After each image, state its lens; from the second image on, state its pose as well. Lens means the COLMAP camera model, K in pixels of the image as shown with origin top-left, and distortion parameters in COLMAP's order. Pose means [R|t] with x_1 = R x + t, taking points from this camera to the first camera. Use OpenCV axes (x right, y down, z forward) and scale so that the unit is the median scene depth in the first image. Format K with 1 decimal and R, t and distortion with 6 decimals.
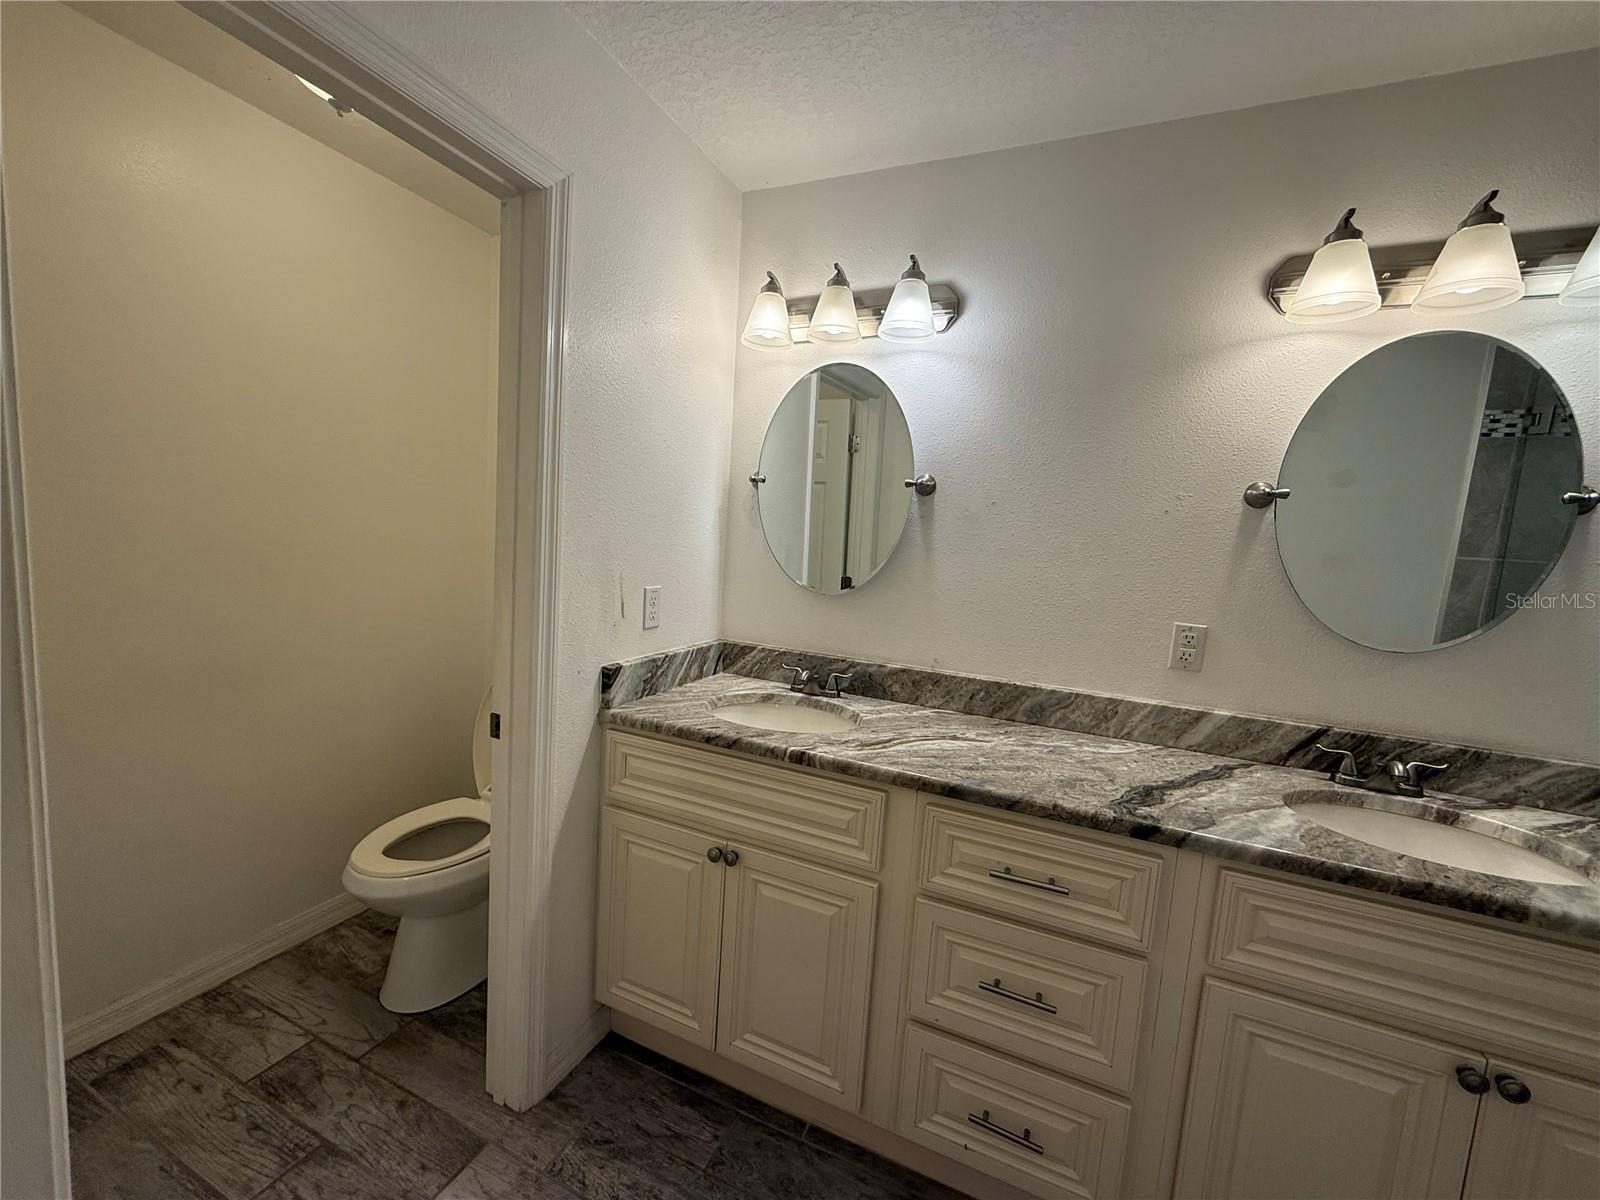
lens RADIAL K [[640.1, 0, 797.9], [0, 640.1, 601.8], [0, 0, 1]] dist [-0.000218, 0.000082]
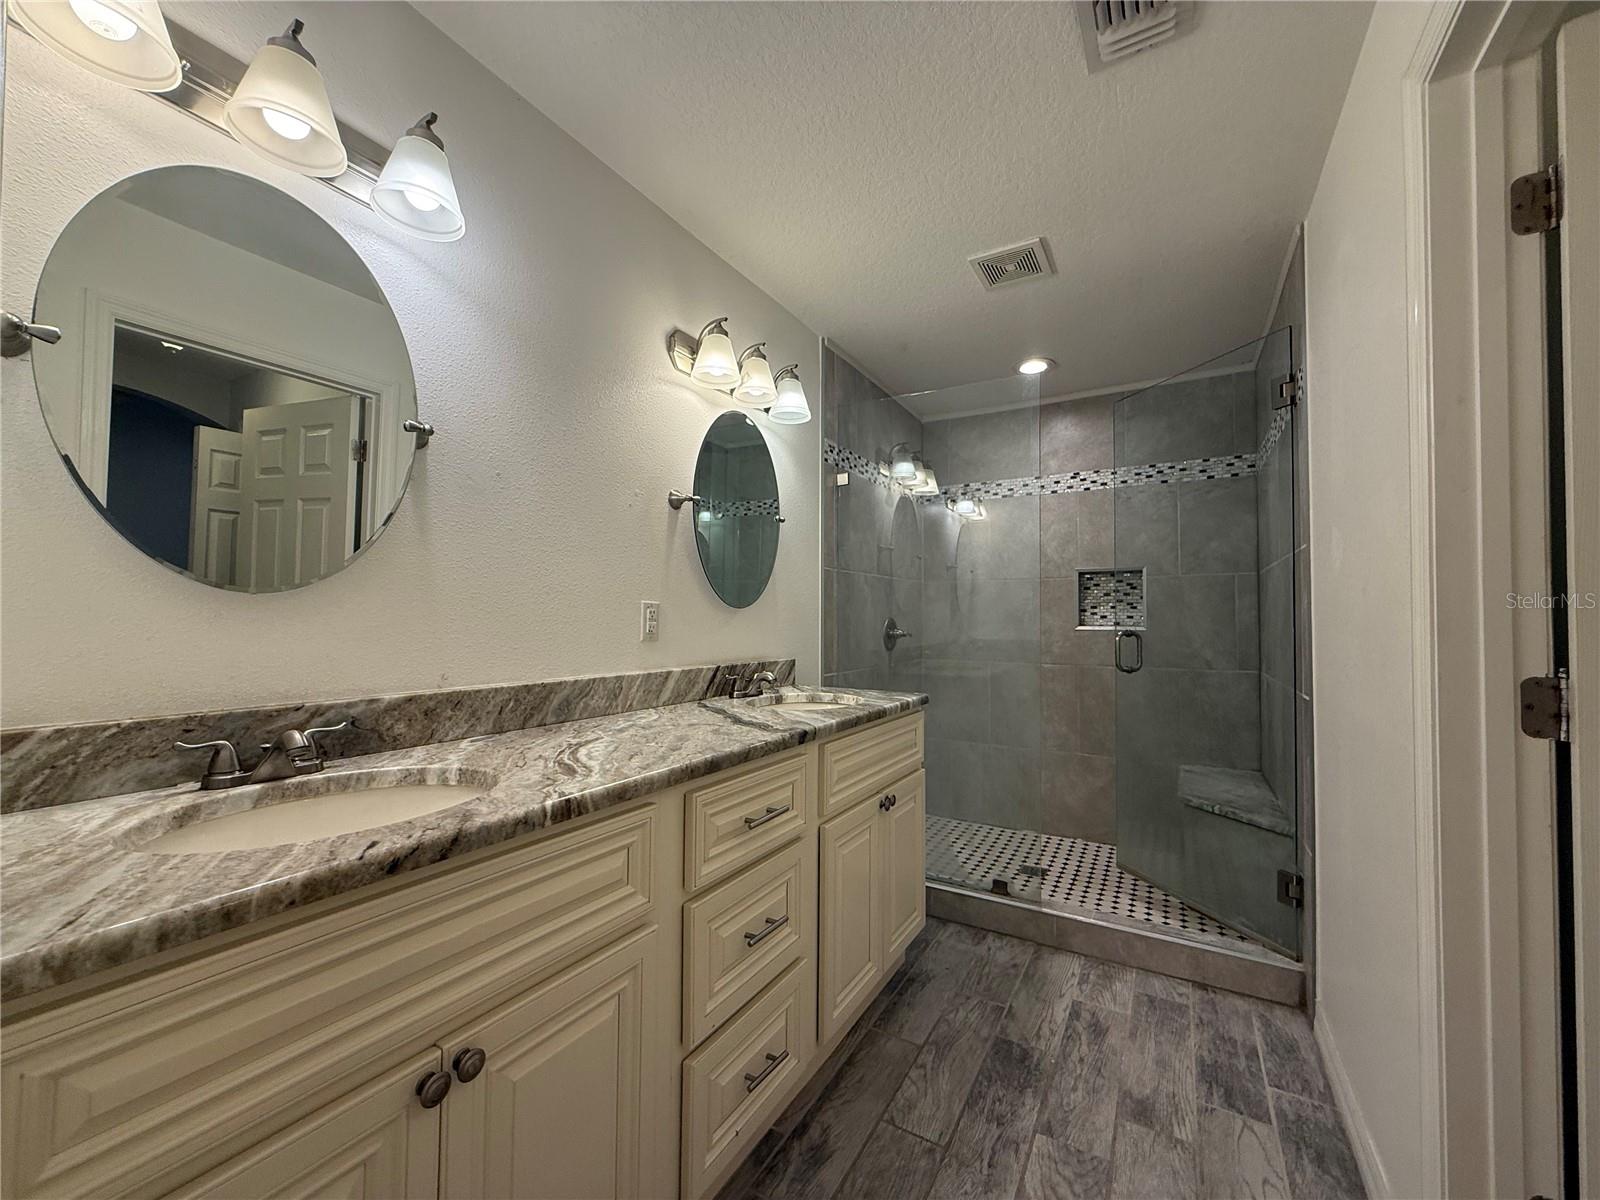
lens RADIAL K [[640.1, 0, 797.9], [0, 640.1, 601.8], [0, 0, 1]] dist [-0.000218, 0.000082]
pose [[0.123619, -0.036560, 0.991656, -0.519476], [0.103389, 0.994357, 0.023772, 0.034940], [-0.986929, 0.099587, 0.126702, 0.564650]]
